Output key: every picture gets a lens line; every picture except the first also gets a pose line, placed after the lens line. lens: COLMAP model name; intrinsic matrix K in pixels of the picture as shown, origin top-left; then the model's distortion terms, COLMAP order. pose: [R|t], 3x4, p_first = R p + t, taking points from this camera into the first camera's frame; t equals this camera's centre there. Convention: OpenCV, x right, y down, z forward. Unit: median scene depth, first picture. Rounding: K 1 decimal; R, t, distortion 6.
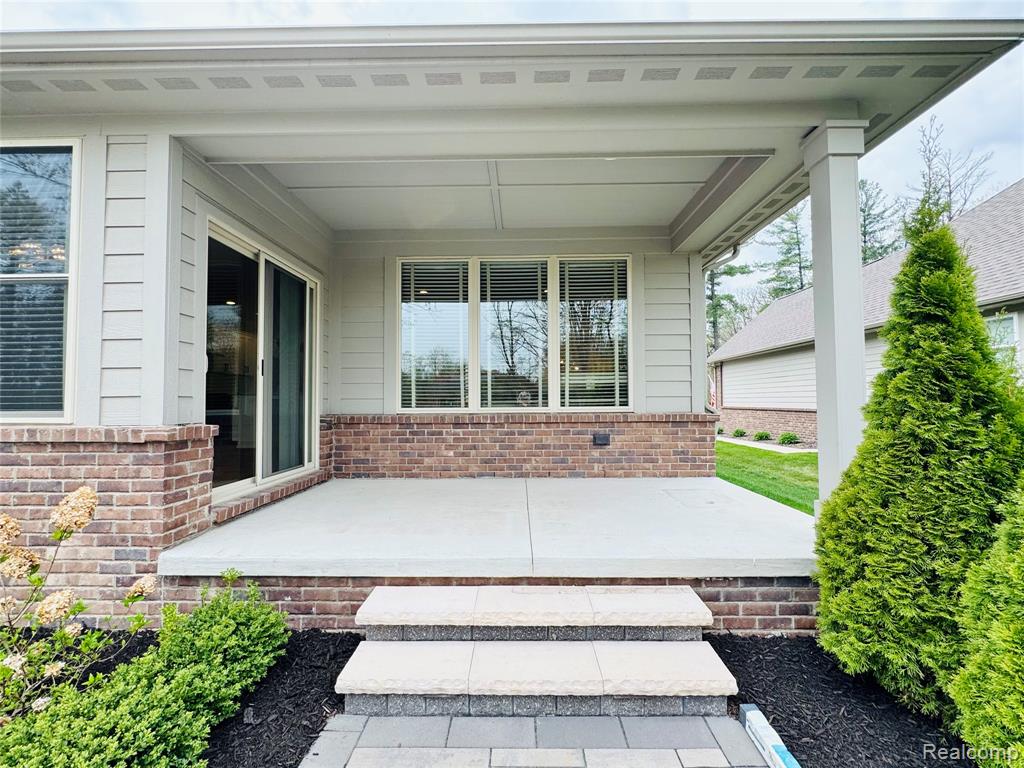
lens RADIAL K [[453.7, 0, 514.4], [0, 453.7, 385.1], [0, 0, 1]] dist [-0.004598, 0.000004]
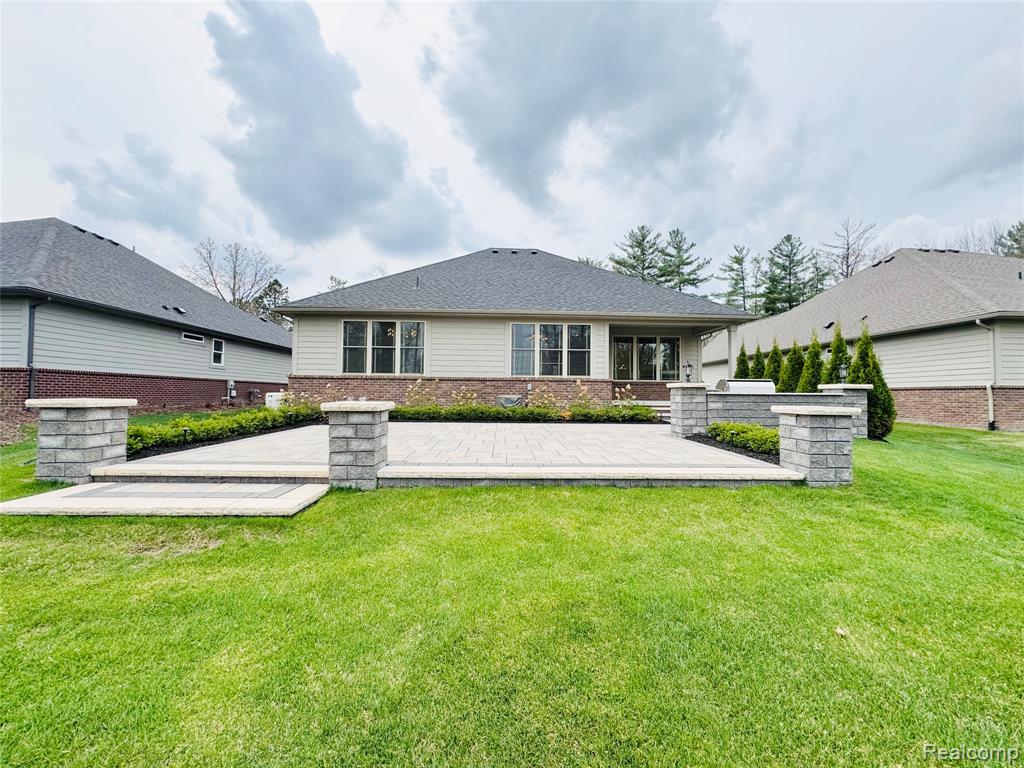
lens RADIAL K [[408.7, 0, 520.4], [0, 408.7, 386.2], [0, 0, 1]] dist [-0.003143, -0.000405]
pose [[0.998248, 0.014942, 0.057256, -1.488202], [-0.015425, 0.999849, 0.007998, 0.114555], [-0.057128, -0.008868, 0.998327, -2.667511]]
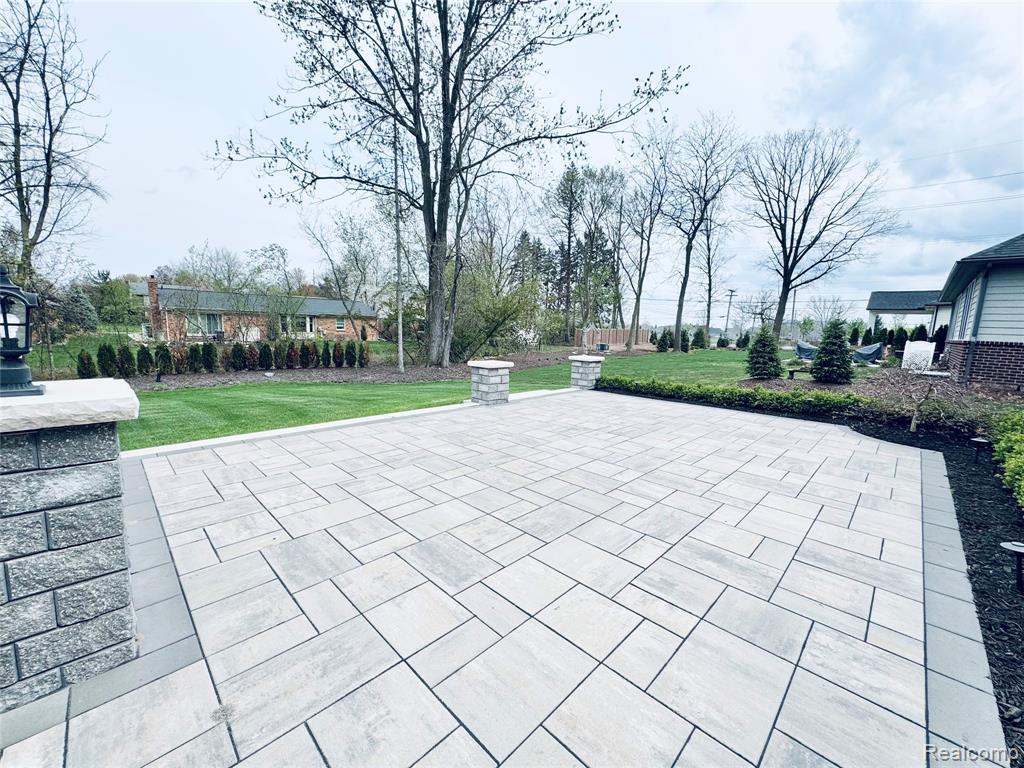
lens RADIAL K [[408.7, 0, 511.9], [0, 408.7, 381.5], [0, 0, 1]] dist [-0.003143, -0.000405]
pose [[-0.693500, 0.081032, -0.715886, -0.537512], [-0.003107, 0.993309, 0.115444, 0.033111], [0.720450, 0.082284, -0.688608, -0.011860]]
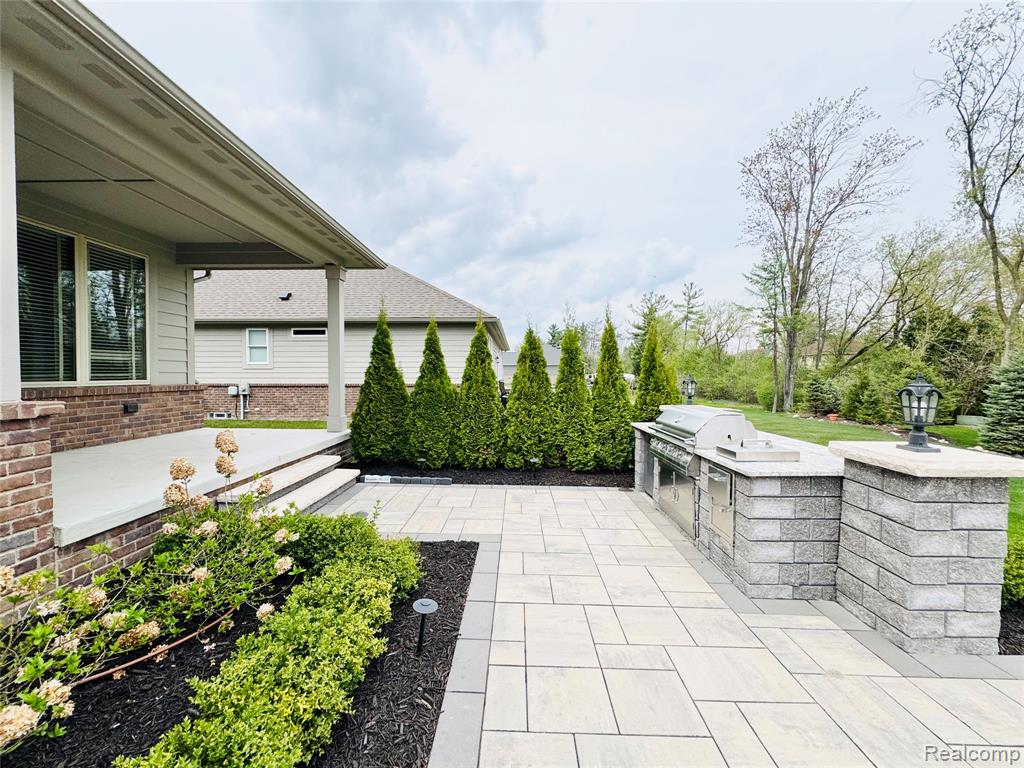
lens RADIAL K [[408.7, 0, 510.8], [0, 408.7, 376.7], [0, 0, 1]] dist [-0.003143, -0.000405]
pose [[0.004618, 0.003003, 0.999985, -1.129982], [-0.038118, 0.999269, -0.002824, 0.004192], [-0.999263, -0.038104, 0.004729, 0.007281]]
